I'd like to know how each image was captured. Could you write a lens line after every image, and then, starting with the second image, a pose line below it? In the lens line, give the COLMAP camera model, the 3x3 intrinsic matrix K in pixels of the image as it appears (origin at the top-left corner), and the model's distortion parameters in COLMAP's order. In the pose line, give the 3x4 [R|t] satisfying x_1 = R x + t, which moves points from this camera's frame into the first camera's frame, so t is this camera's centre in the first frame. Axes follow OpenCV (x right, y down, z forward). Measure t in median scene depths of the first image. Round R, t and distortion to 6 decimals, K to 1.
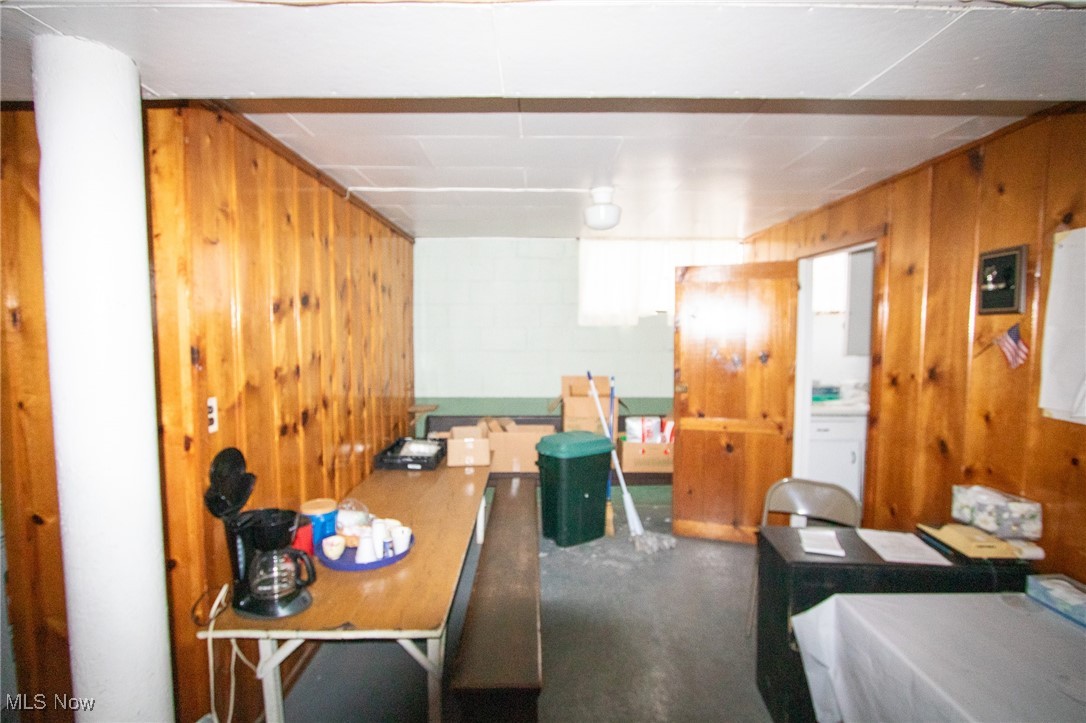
lens RADIAL K [[500.7, 0, 537.1], [0, 500.7, 360.2], [0, 0, 1]] dist [-0.018790, 0.000448]
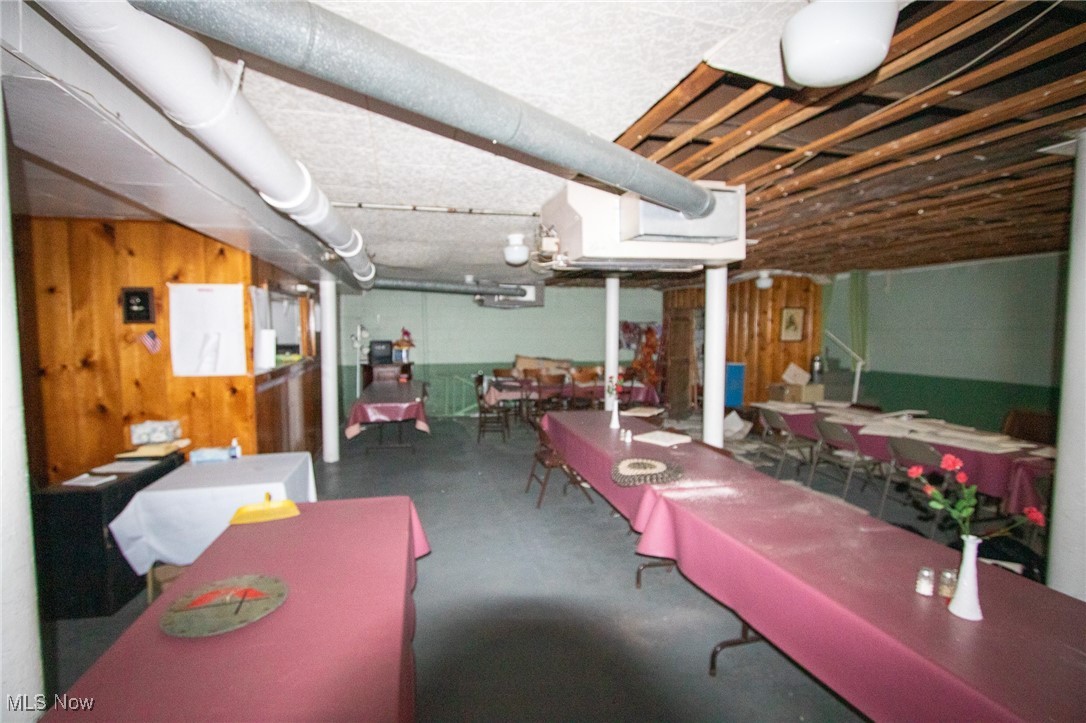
lens RADIAL K [[500.7, 0, 537.1], [0, 500.7, 360.2], [0, 0, 1]] dist [-0.018790, 0.000448]
pose [[-0.261256, -0.067389, 0.962914, -1.182809], [0.060838, 0.994427, 0.086101, -0.030125], [-0.963351, 0.081076, -0.255700, 0.085926]]
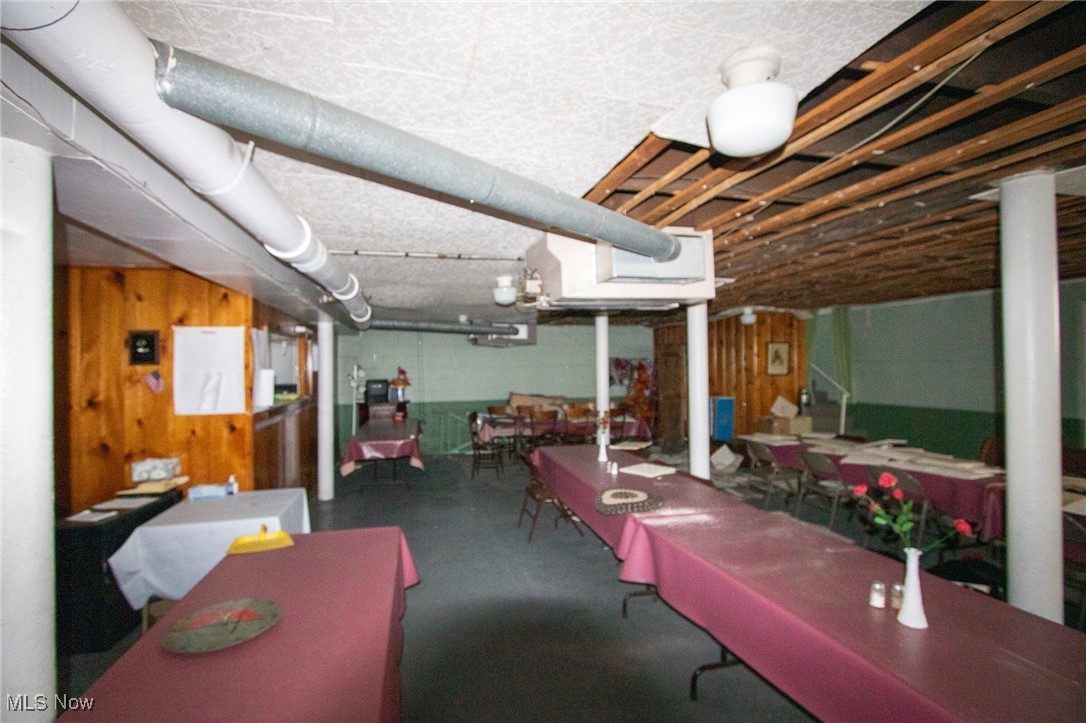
lens RADIAL K [[500.7, 0, 537.1], [0, 500.7, 360.2], [0, 0, 1]] dist [-0.018790, 0.000448]
pose [[-0.265877, 0.008899, 0.963966, -1.280256], [0.073379, 0.997243, 0.011033, -0.024165], [-0.961210, 0.073668, -0.265797, 0.069835]]
